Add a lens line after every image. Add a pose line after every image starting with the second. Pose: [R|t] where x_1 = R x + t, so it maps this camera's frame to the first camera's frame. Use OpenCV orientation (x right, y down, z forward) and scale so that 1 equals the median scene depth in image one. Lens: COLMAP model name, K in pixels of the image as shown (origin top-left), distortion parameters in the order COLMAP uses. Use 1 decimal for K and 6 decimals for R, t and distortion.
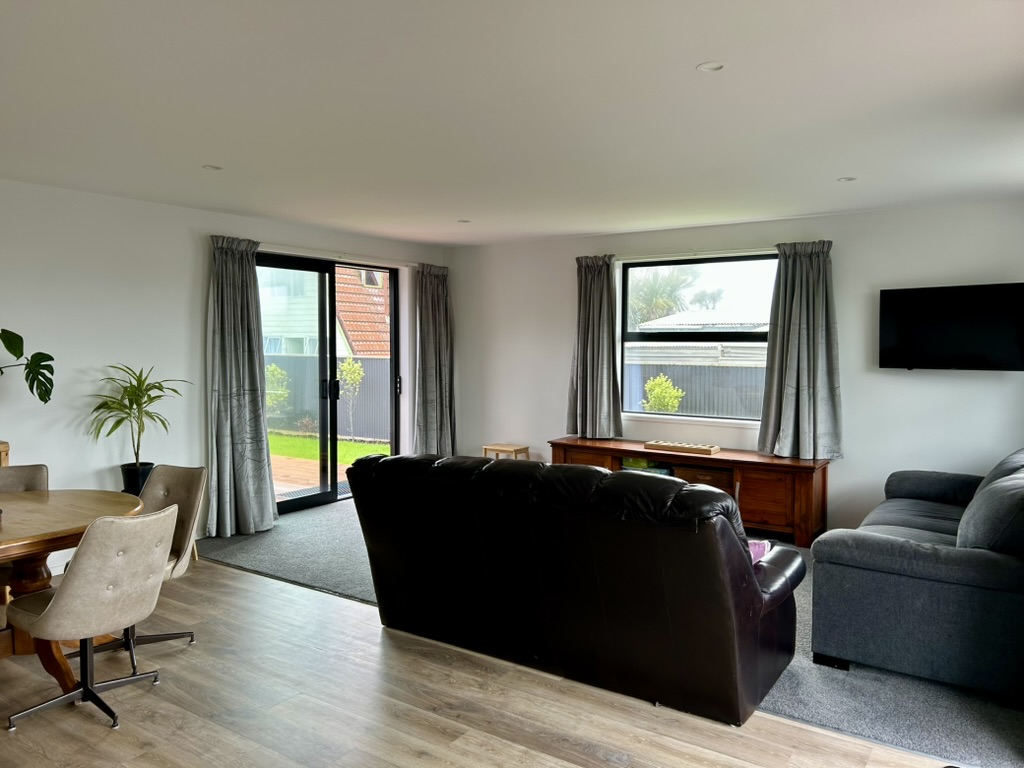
lens RADIAL K [[778.5, 0, 512.0], [0, 778.5, 384.0], [0, 0, 1]] dist [0.140309, -0.175730]
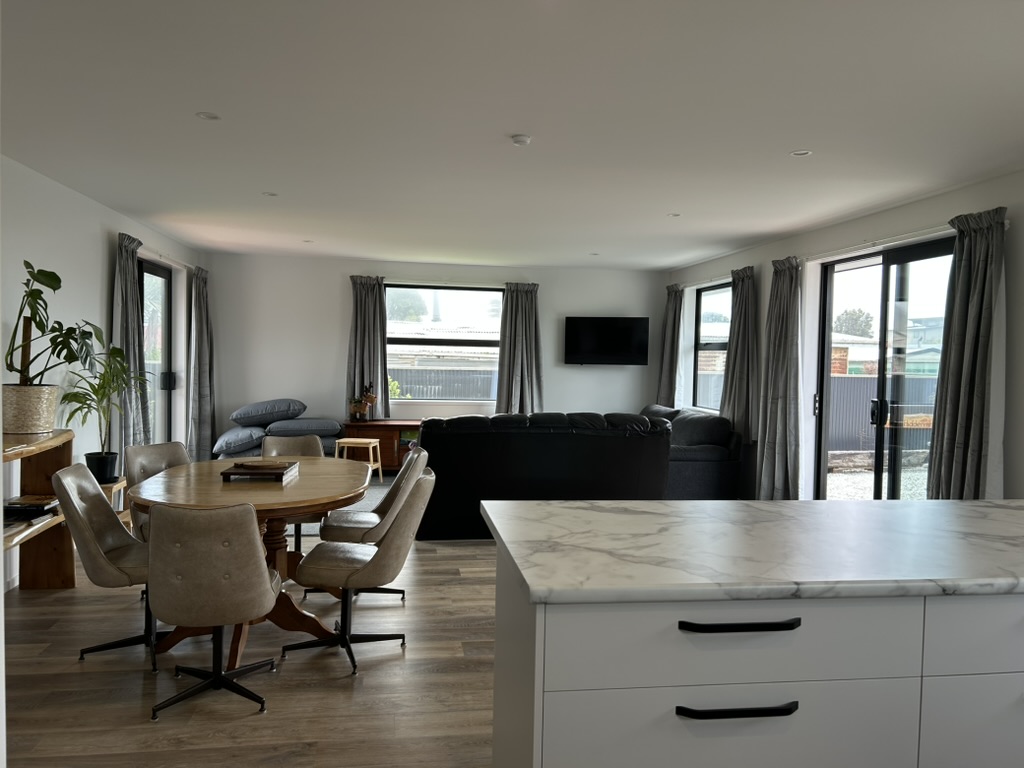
lens RADIAL K [[778.5, 0, 512.0], [0, 778.5, 384.0], [0, 0, 1]] dist [0.140309, -0.175730]
pose [[0.733193, -0.013630, 0.679884, -0.672222], [0.019698, 0.999805, -0.001198, 0.019688], [-0.679735, 0.014271, 0.733319, -0.101810]]
